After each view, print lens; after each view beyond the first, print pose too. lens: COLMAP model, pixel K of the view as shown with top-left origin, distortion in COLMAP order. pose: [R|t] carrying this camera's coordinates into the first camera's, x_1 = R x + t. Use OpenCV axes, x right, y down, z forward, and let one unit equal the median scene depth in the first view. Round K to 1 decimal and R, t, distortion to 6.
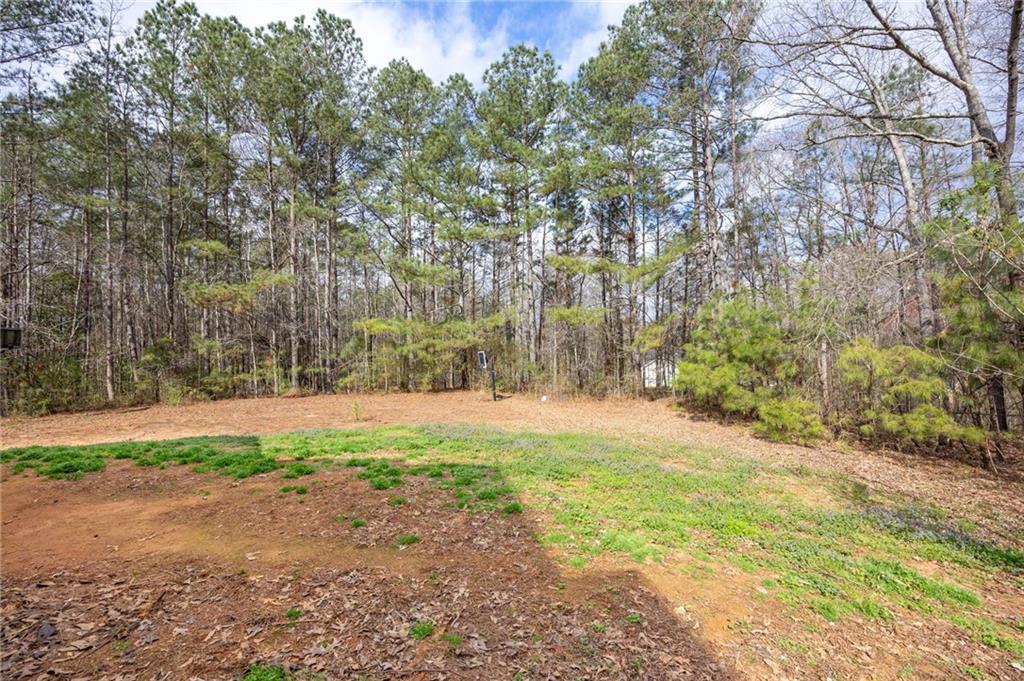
lens RADIAL K [[422.7, 0, 511.0], [0, 422.7, 341.5], [0, 0, 1]] dist [-0.011988, -0.000125]
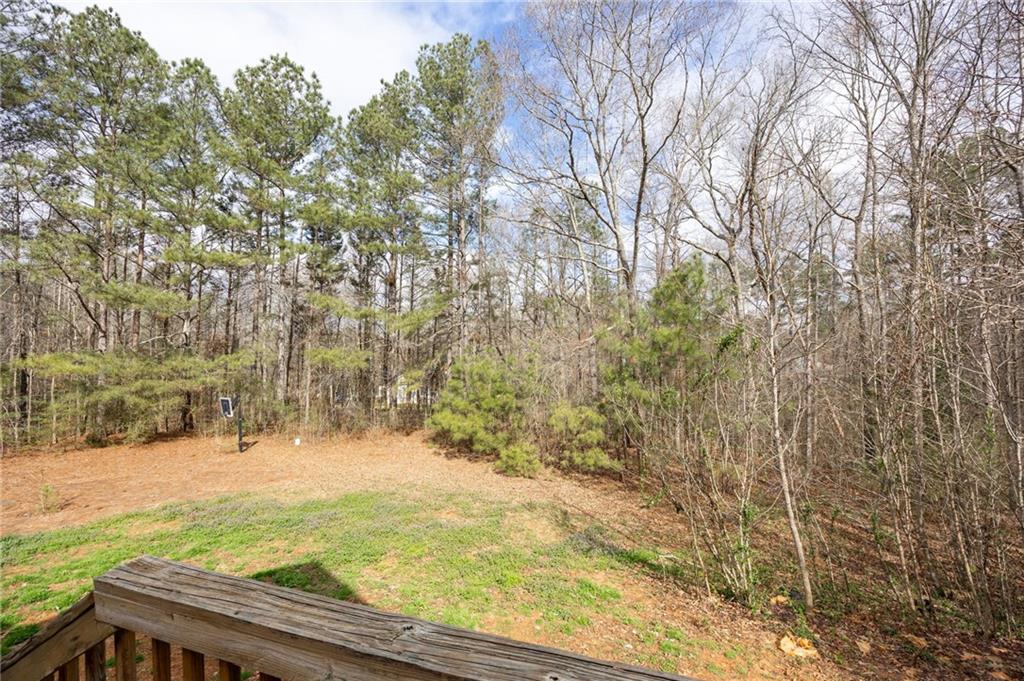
lens RADIAL K [[422.7, 0, 511.0], [0, 422.7, 341.5], [0, 0, 1]] dist [-0.011988, -0.000125]
pose [[0.825423, 0.041619, 0.562979, -0.120110], [-0.026066, 0.999025, -0.035637, -0.120869], [-0.563913, 0.014741, 0.825703, -0.094570]]
